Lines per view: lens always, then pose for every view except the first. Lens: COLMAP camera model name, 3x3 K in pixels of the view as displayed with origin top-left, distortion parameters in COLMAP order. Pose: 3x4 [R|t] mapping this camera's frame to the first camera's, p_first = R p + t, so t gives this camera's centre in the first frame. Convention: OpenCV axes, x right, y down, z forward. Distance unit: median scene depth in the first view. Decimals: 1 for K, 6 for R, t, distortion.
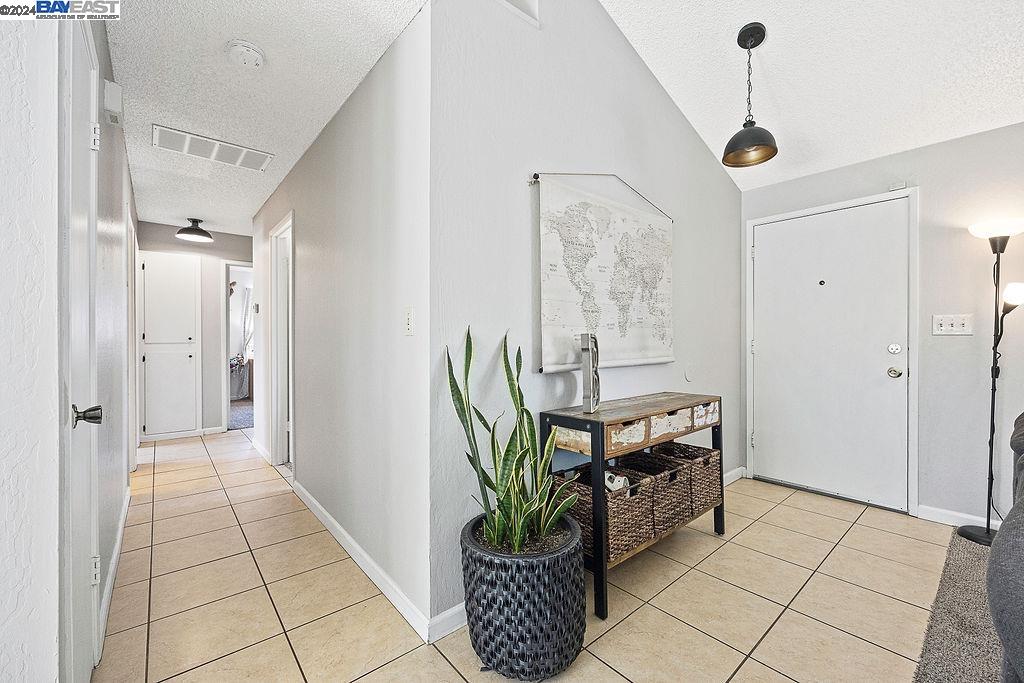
lens RADIAL K [[413.8, 0, 514.0], [0, 413.8, 341.1], [0, 0, 1]] dist [-0.001067, -0.001013]
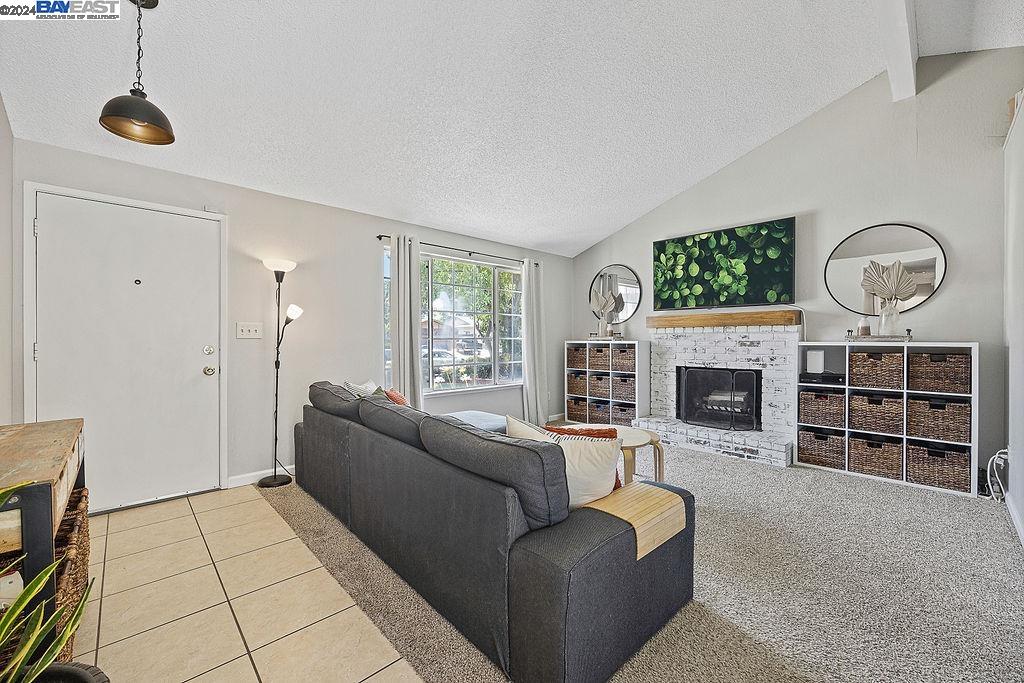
lens RADIAL K [[413.8, 0, 513.5], [0, 413.8, 342.9], [0, 0, 1]] dist [-0.001067, -0.001013]
pose [[-0.054389, -0.007569, 0.998491, -0.310092], [0.002194, 0.999968, 0.007700, -0.009758], [-0.998517, 0.002609, -0.054371, 0.250980]]
